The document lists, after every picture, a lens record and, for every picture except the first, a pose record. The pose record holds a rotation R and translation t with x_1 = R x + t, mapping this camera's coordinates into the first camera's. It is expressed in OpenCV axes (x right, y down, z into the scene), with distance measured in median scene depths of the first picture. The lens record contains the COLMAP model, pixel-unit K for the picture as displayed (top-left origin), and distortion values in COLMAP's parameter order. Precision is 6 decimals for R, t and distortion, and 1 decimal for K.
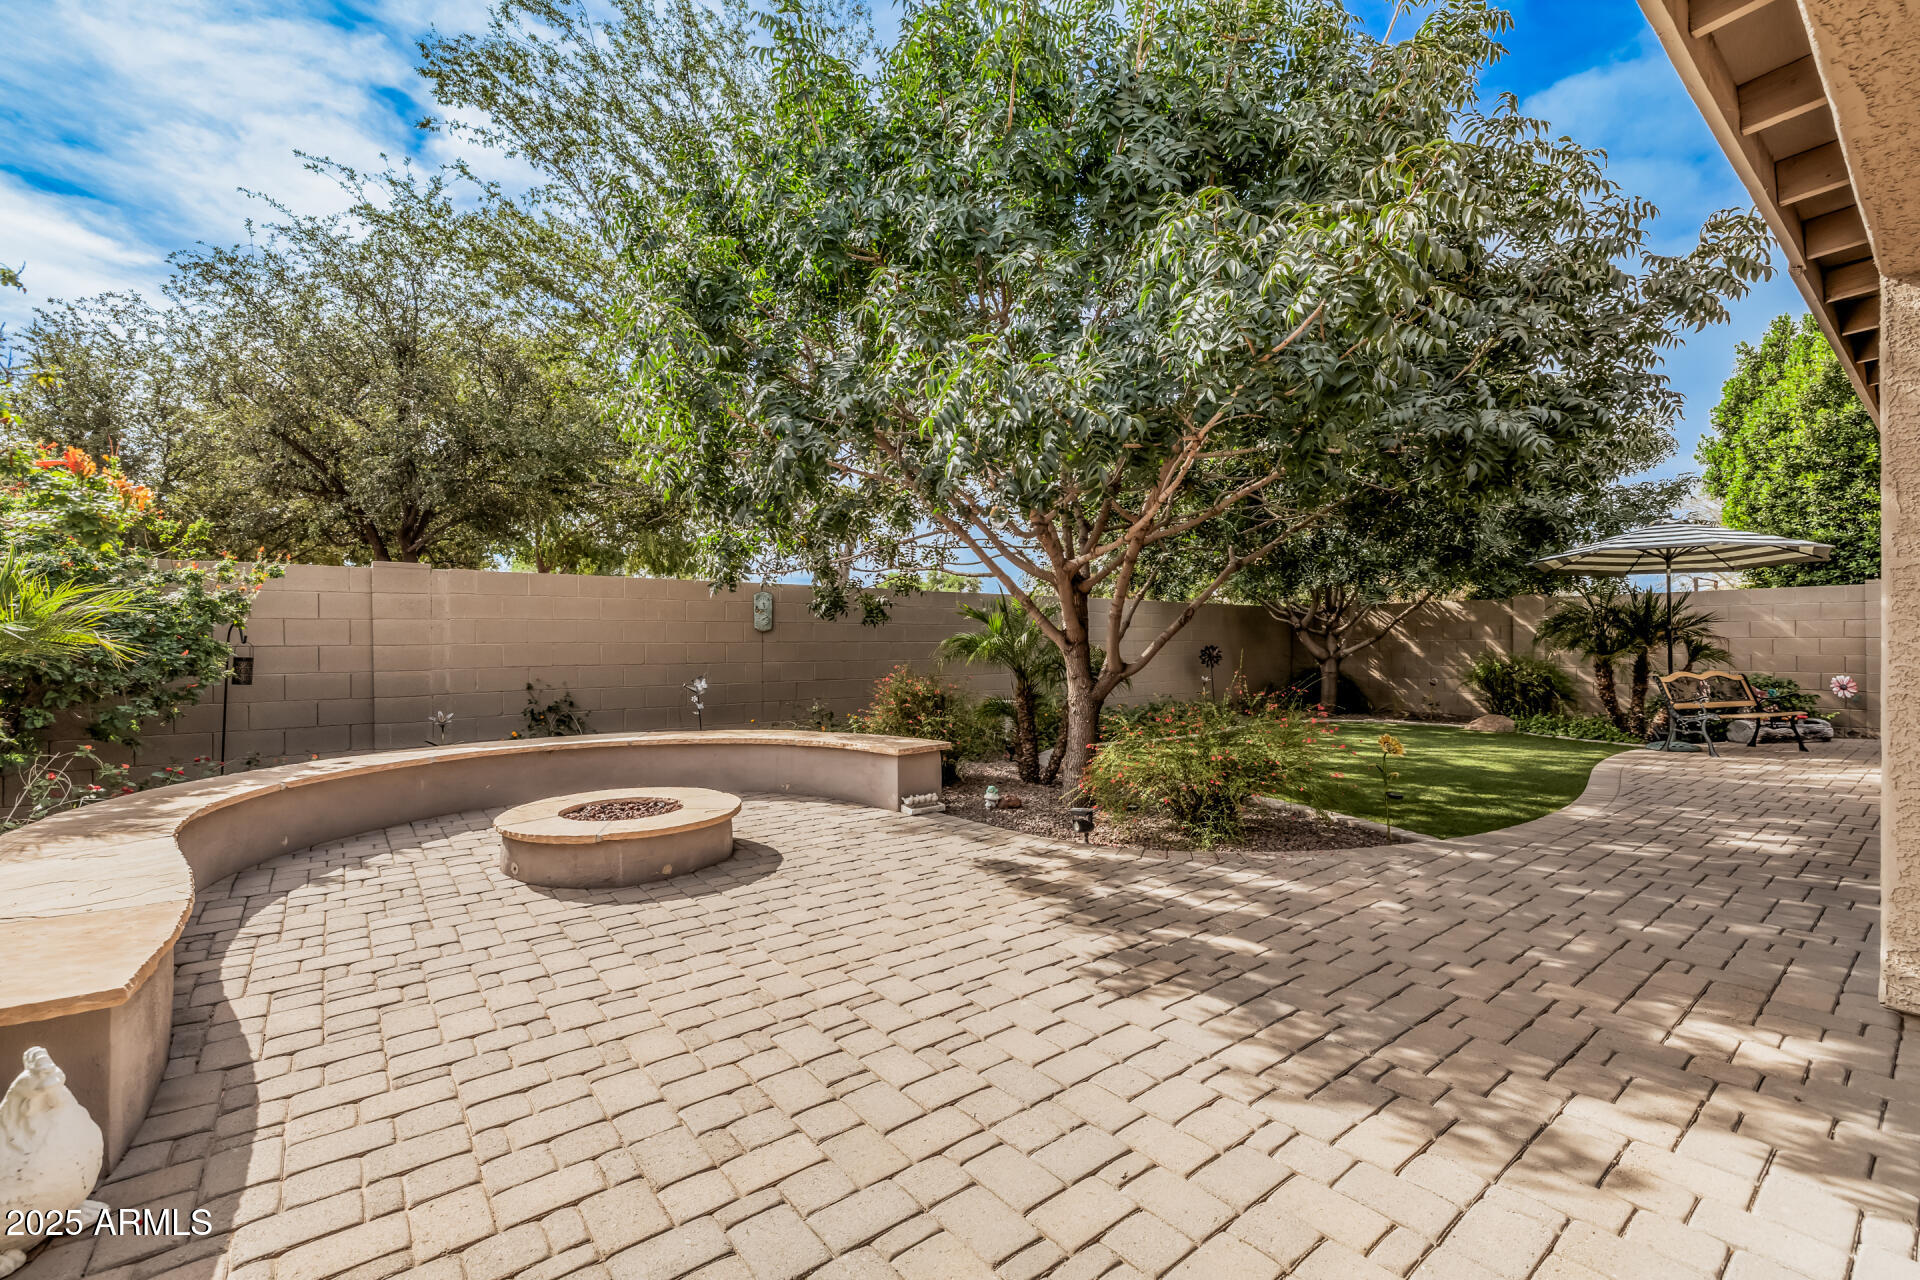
lens RADIAL K [[816.4, 0, 946.5], [0, 816.4, 631.2], [0, 0, 1]] dist [0.000257, -0.000464]
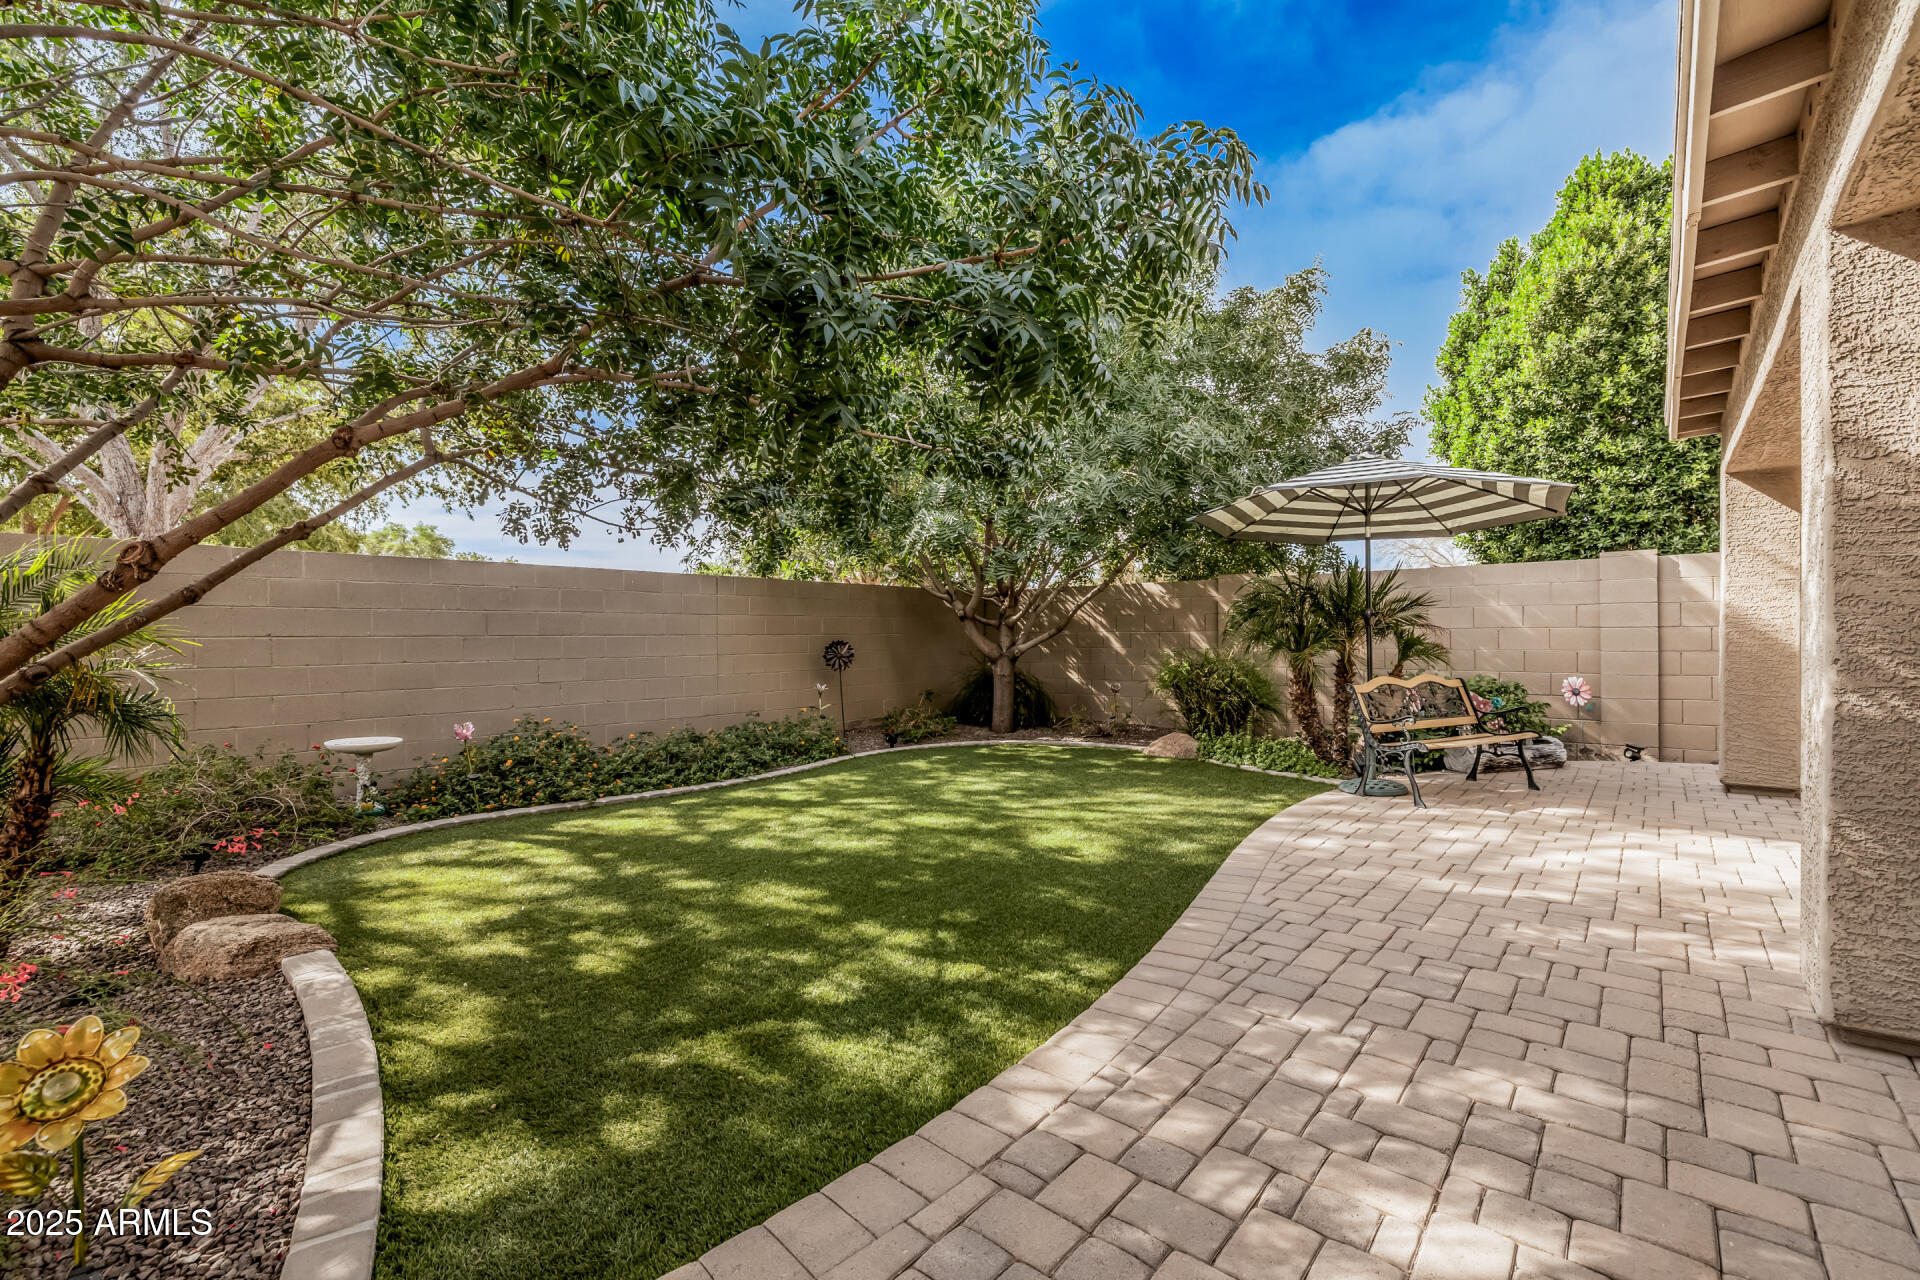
lens RADIAL K [[816.4, 0, 957.2], [0, 816.4, 630.0], [0, 0, 1]] dist [0.000257, -0.000464]
pose [[0.979721, -0.001161, 0.200362, 0.371404], [0.000381, 0.999992, 0.003932, 0.006975], [-0.200365, -0.003776, 0.979714, 0.360869]]
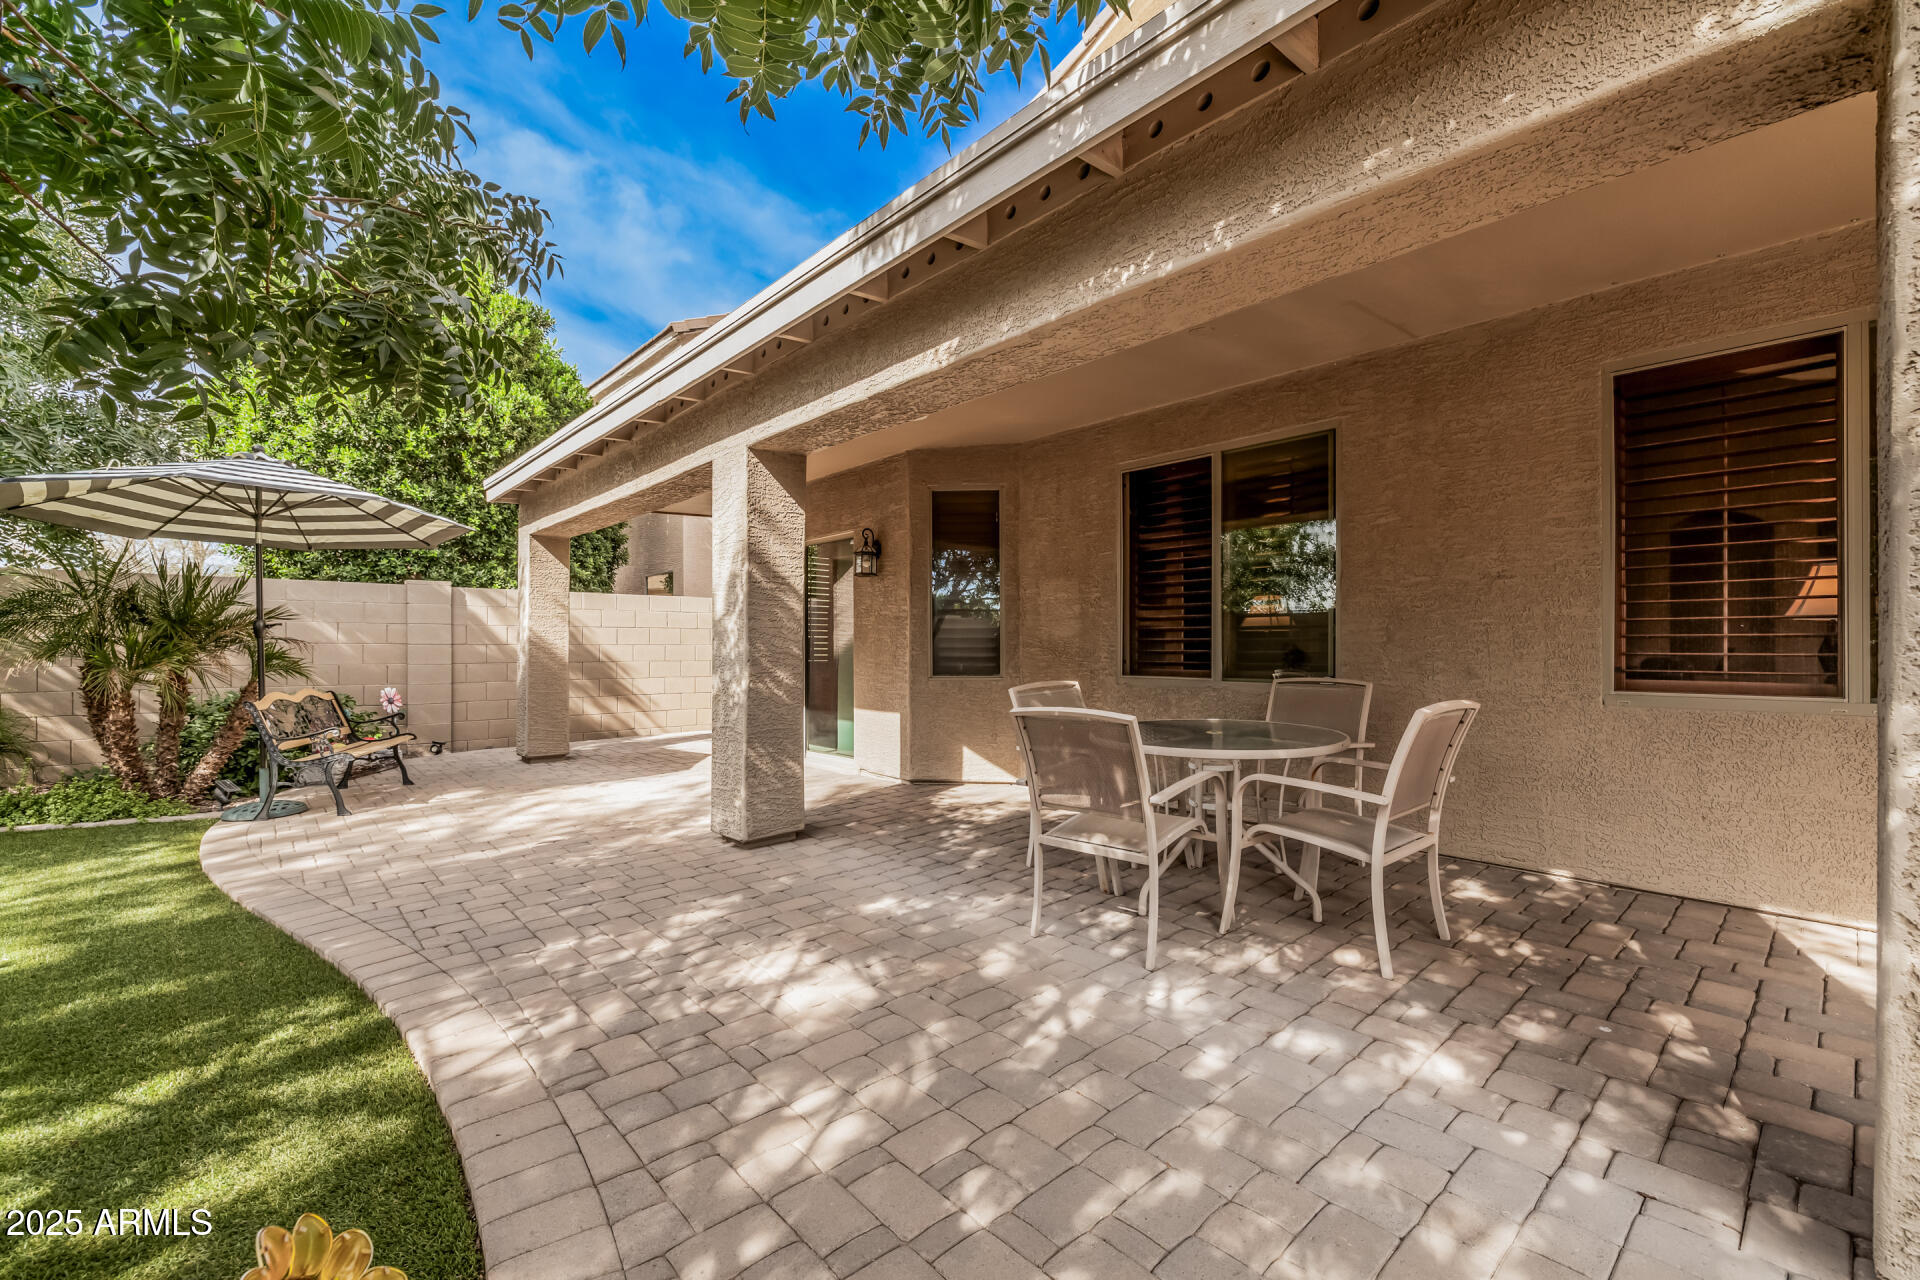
lens RADIAL K [[816.4, 0, 965.3], [0, 816.4, 637.5], [0, 0, 1]] dist [0.000257, -0.000464]
pose [[-0.079636, 0.018363, 0.996655, 0.183779], [-0.008384, 0.999783, -0.019091, 0.012472], [-0.996789, -0.009876, -0.079465, 0.454146]]
